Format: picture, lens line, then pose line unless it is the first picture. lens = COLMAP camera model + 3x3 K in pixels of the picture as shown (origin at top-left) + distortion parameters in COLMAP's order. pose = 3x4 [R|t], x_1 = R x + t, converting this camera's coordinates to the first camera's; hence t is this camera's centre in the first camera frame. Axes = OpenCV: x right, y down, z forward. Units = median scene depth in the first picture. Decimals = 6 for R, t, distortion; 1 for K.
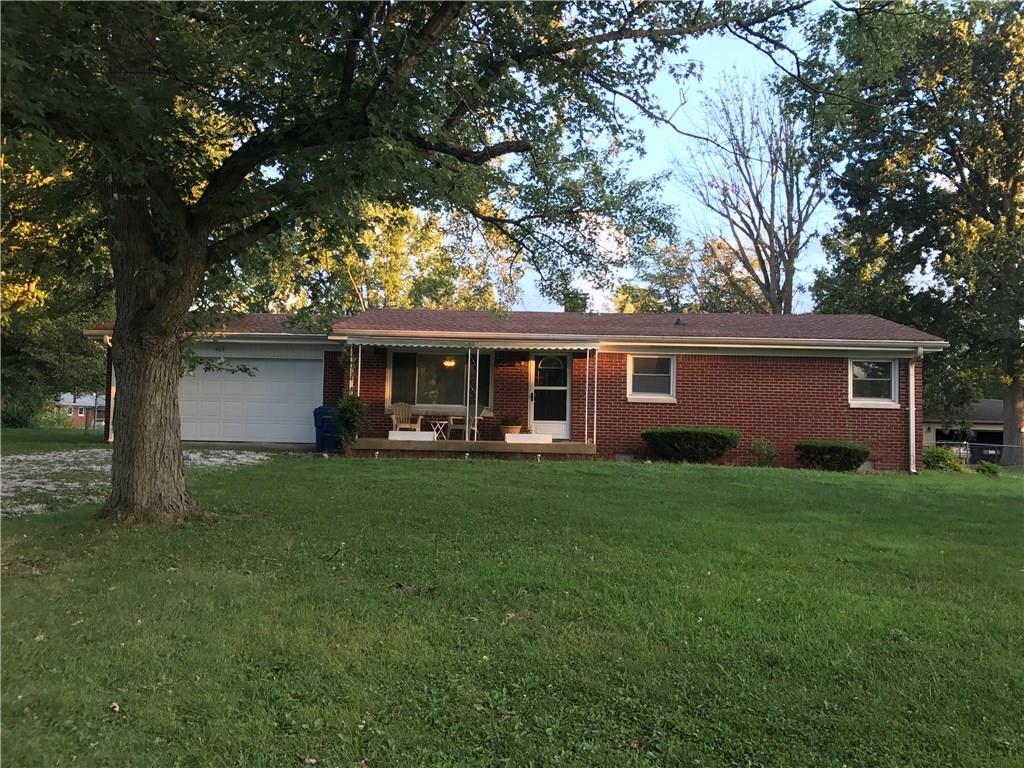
lens RADIAL K [[852.0, 0, 512.0], [0, 852.0, 384.0], [0, 0, 1]] dist [0.030188, -0.005941]
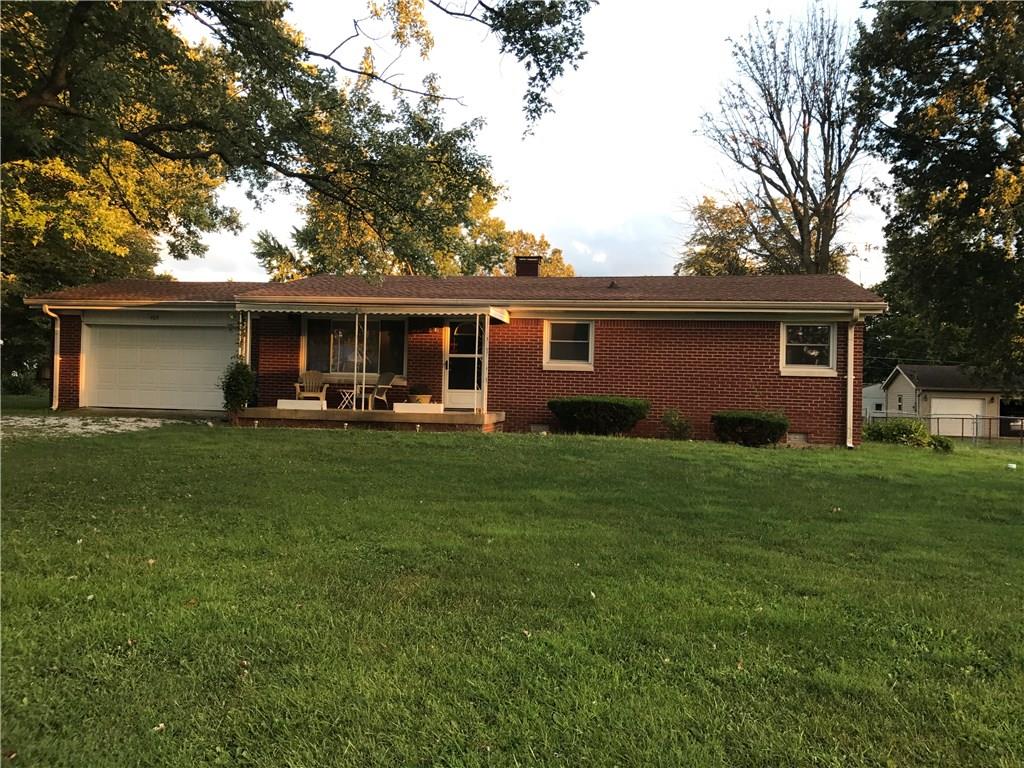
lens RADIAL K [[852.0, 0, 512.0], [0, 852.0, 384.0], [0, 0, 1]] dist [0.030188, -0.005941]
pose [[0.992915, 0.001453, -0.118821, 0.213589], [0.002890, 0.999334, 0.036372, 0.002046], [0.118794, -0.036457, 0.992249, 0.051869]]
